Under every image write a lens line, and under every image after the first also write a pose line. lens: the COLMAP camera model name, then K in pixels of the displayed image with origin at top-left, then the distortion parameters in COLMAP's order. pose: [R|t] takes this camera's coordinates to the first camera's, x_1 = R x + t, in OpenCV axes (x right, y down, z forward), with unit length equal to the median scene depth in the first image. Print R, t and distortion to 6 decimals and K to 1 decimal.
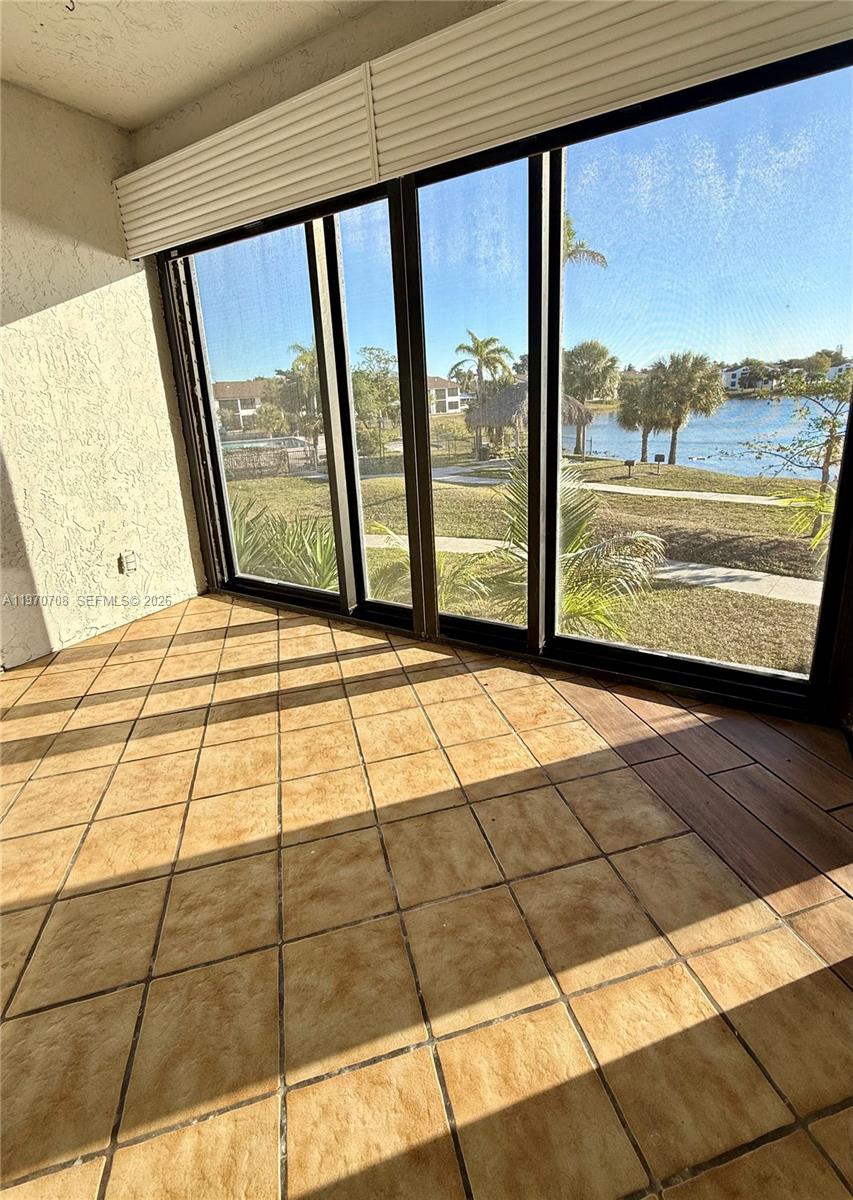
lens RADIAL K [[524.7, 0, 420.7], [0, 524.7, 557.1], [0, 0, 1]] dist [0.001343, 0.002613]
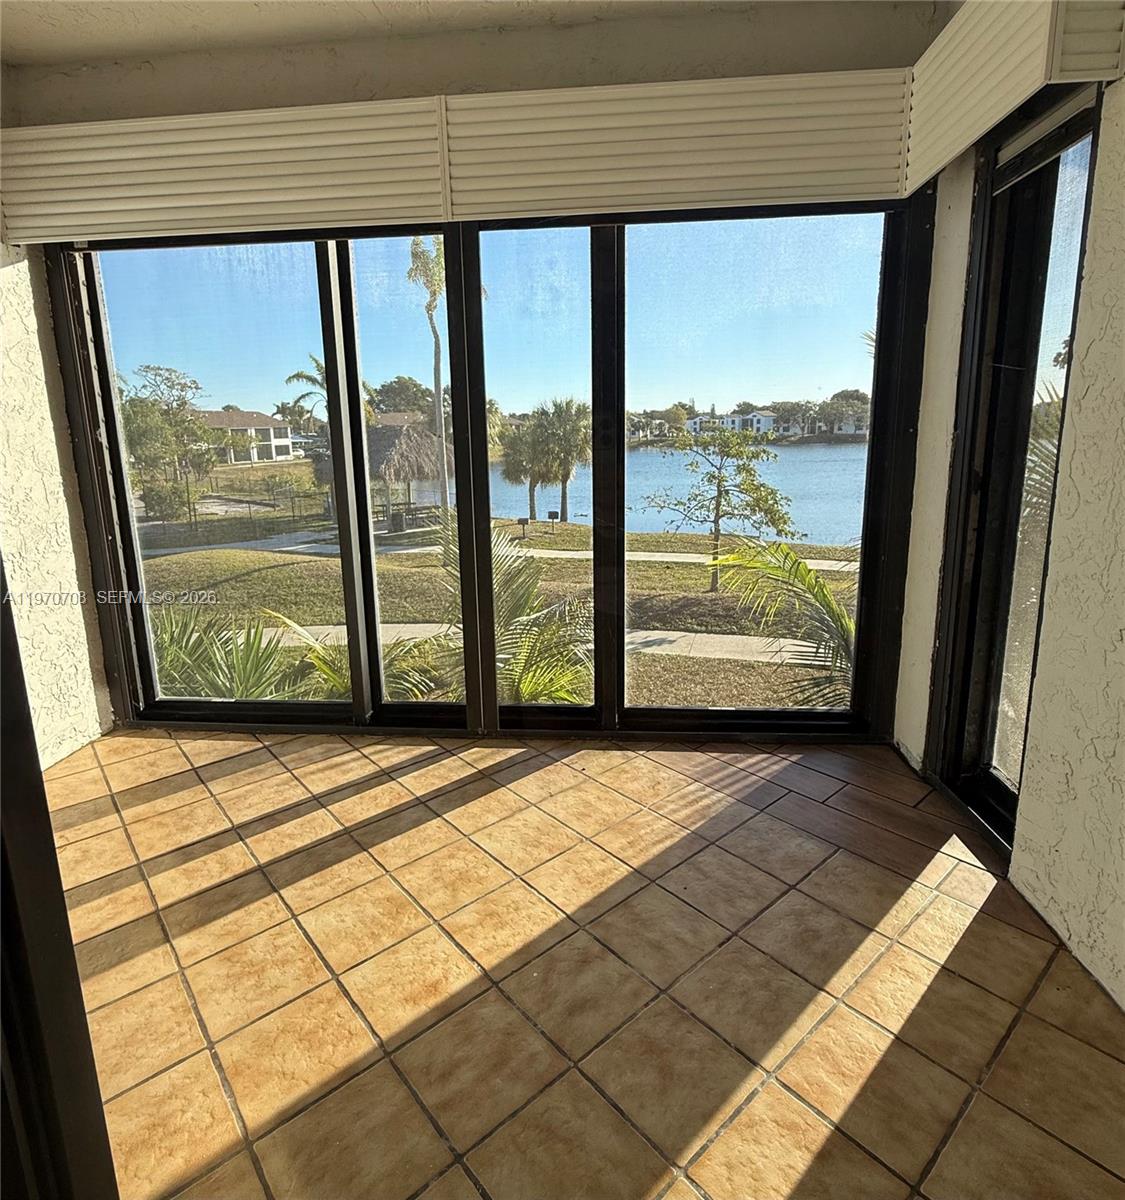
lens RADIAL K [[669.6, 0, 561.4], [0, 669.6, 596.5], [0, 0, 1]] dist [0.006500, 0.002683]
pose [[0.898196, -0.074504, 0.433235, -0.377803], [0.104471, 0.993475, -0.045745, -0.004070], [-0.427000, 0.086349, 0.900119, -0.047506]]
